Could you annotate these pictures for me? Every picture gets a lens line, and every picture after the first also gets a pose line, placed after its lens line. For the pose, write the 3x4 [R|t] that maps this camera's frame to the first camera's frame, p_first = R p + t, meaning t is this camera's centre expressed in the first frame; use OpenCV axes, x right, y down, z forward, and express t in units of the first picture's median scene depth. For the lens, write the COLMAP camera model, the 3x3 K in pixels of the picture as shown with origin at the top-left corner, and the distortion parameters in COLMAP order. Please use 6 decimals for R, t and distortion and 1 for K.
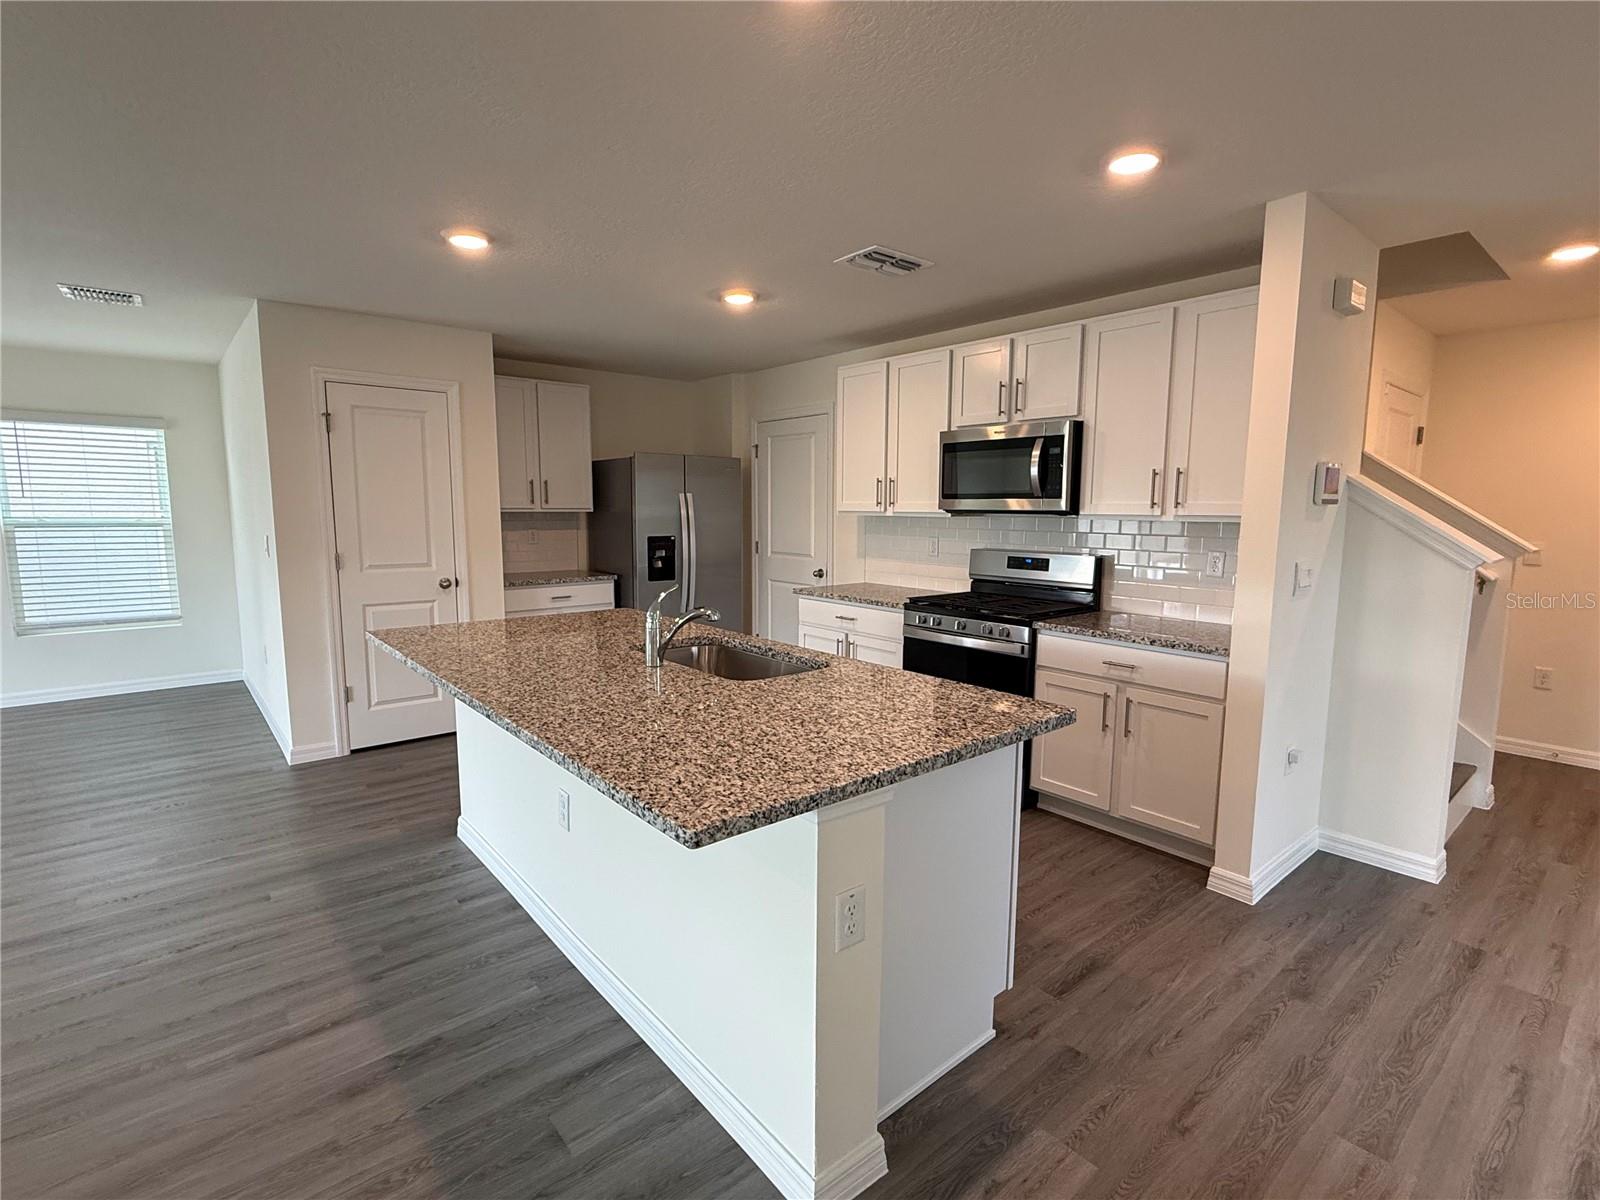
lens RADIAL K [[762.0, 0, 794.7], [0, 762.0, 595.6], [0, 0, 1]] dist [0.000830, -0.000118]
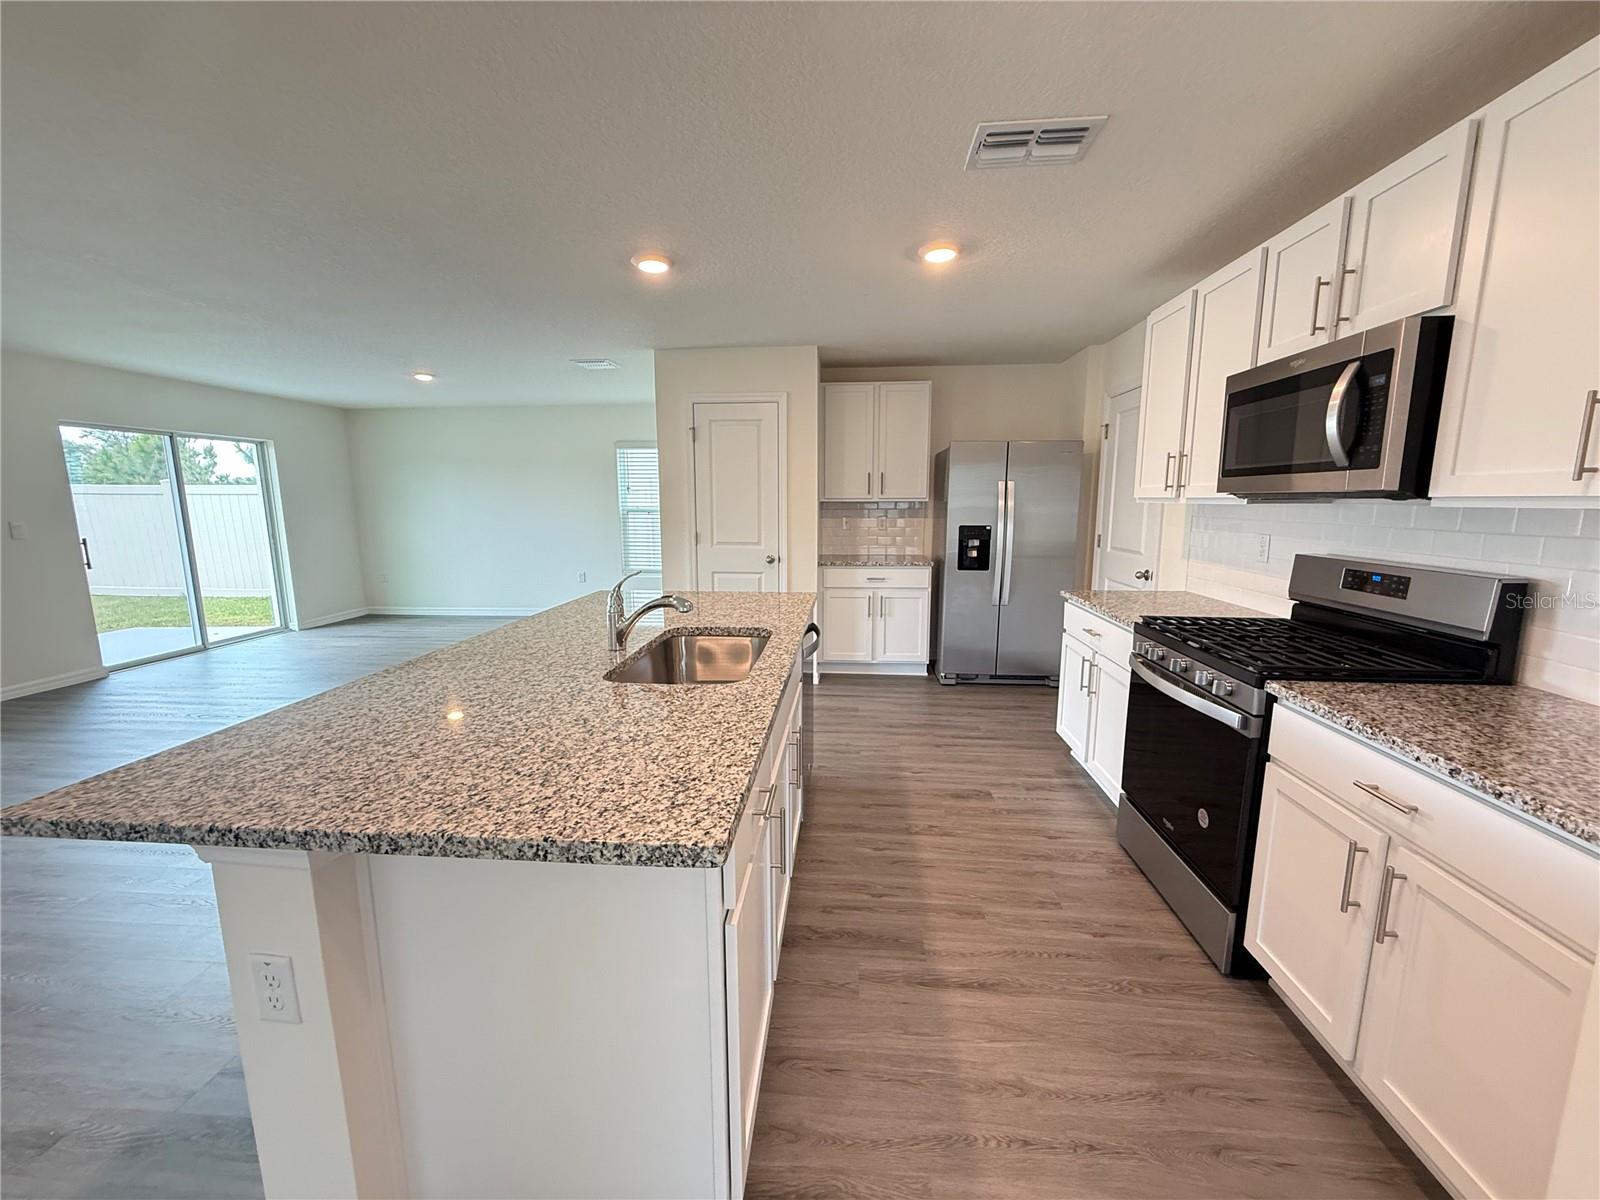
lens RADIAL K [[635.9, 0, 797.7], [0, 635.9, 598.3], [0, 0, 1]] dist [0.000495, 0.000312]
pose [[0.710301, 0.101234, -0.696580, 0.336759], [-0.076168, 0.994847, 0.066913, -0.029516], [0.699765, 0.005528, 0.714352, 0.338147]]
